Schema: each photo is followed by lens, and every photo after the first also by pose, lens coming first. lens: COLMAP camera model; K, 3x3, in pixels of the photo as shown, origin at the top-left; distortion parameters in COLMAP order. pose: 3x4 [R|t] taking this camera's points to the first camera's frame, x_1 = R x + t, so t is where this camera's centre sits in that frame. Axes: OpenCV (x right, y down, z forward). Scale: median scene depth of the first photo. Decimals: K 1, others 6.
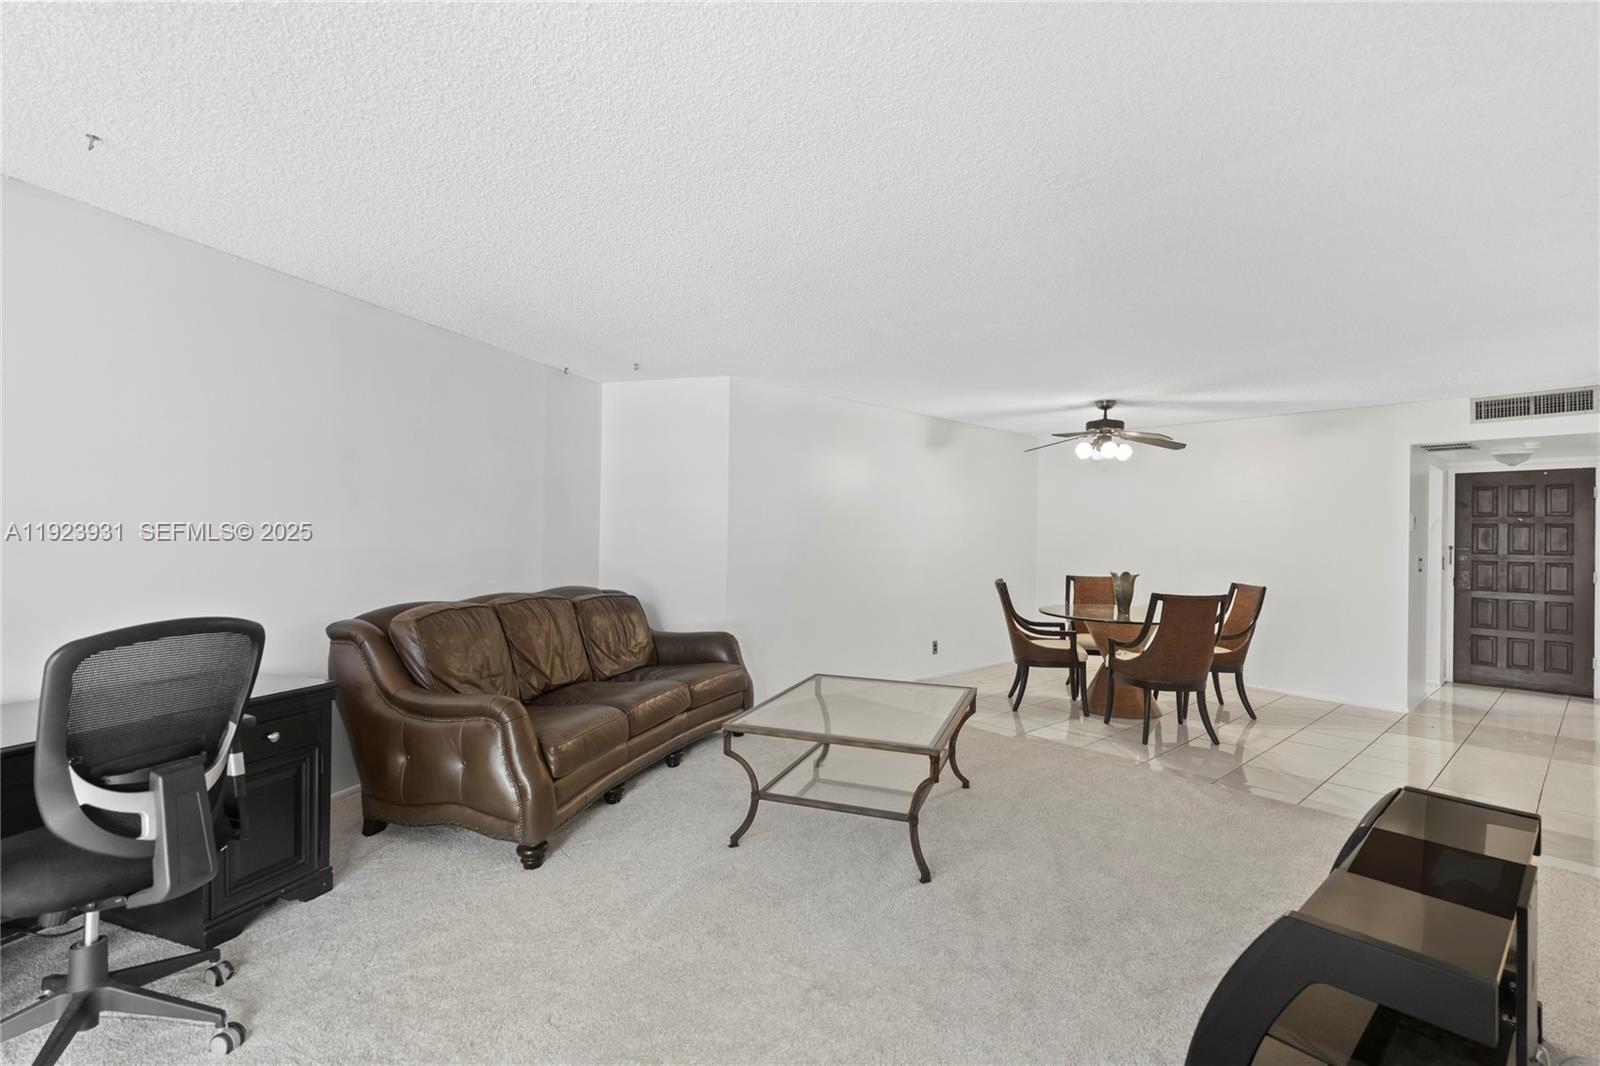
lens RADIAL K [[737.5, 0, 796.8], [0, 737.5, 530.2], [0, 0, 1]] dist [-0.000167, 0.000971]
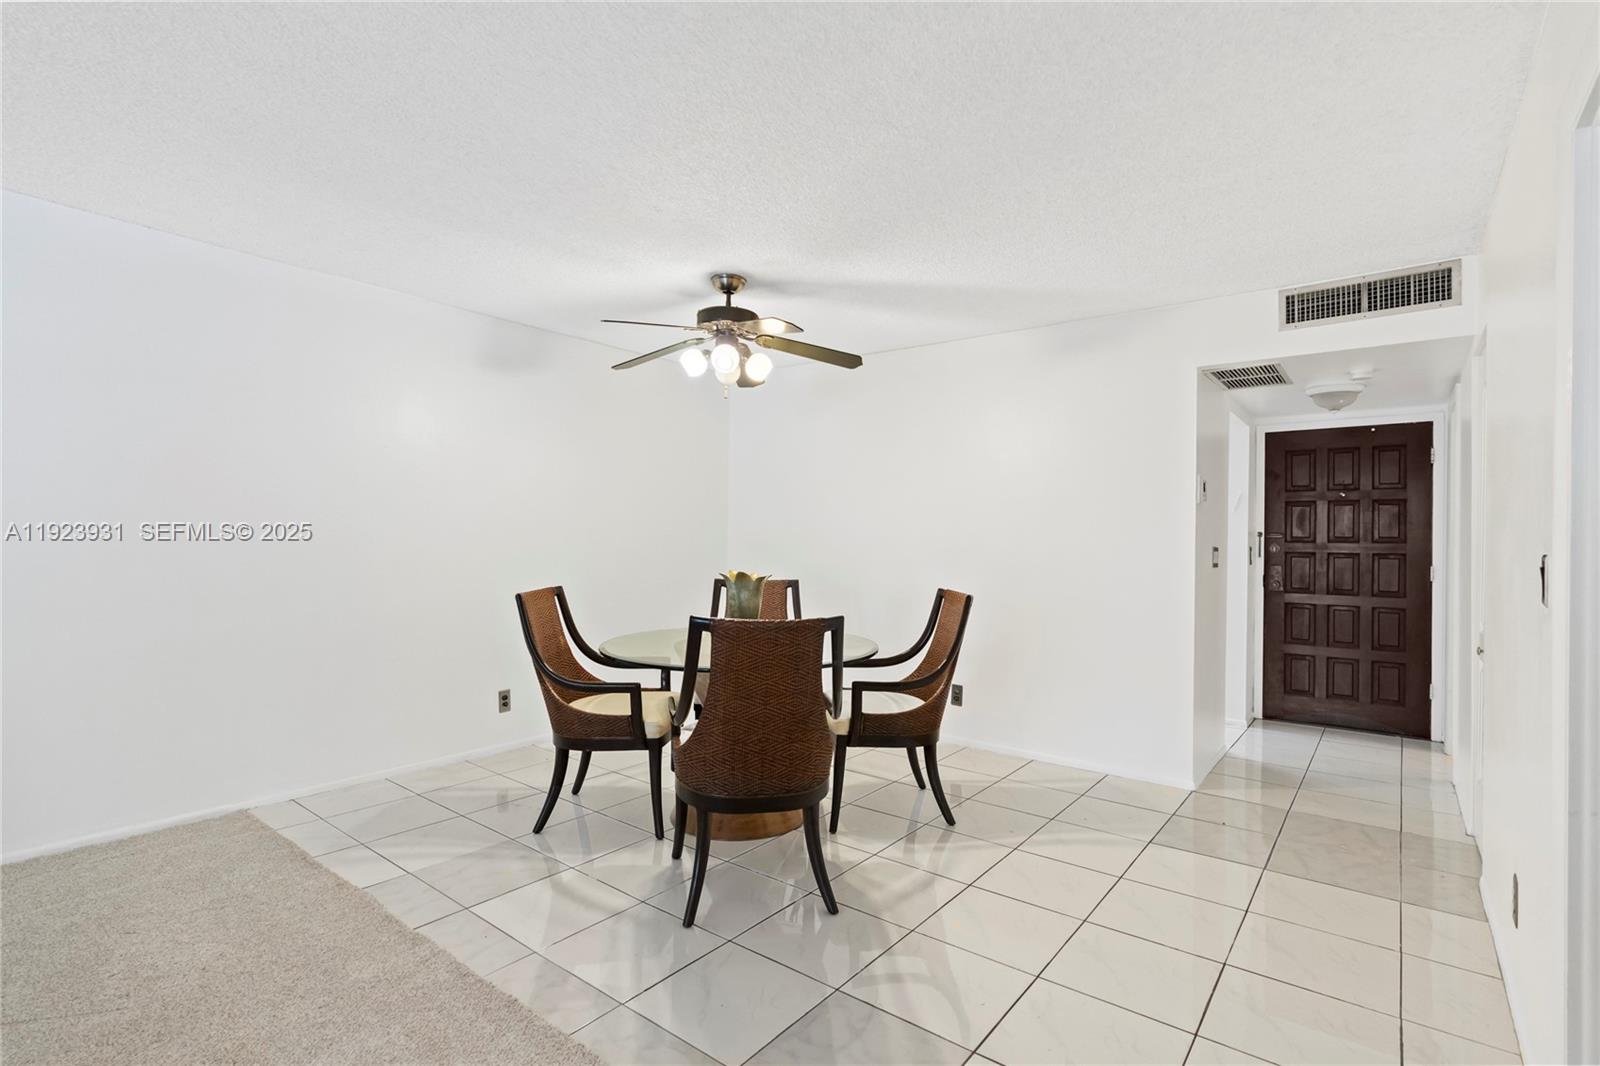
lens RADIAL K [[782.2, 0, 794.6], [0, 782.2, 531.9], [0, 0, 1]] dist [-0.003128, -0.000045]
pose [[0.985004, -0.001593, 0.172525, 0.318401], [0.001265, 0.999997, 0.002013, 0.020333], [-0.172528, -0.001764, 0.985003, 0.338086]]
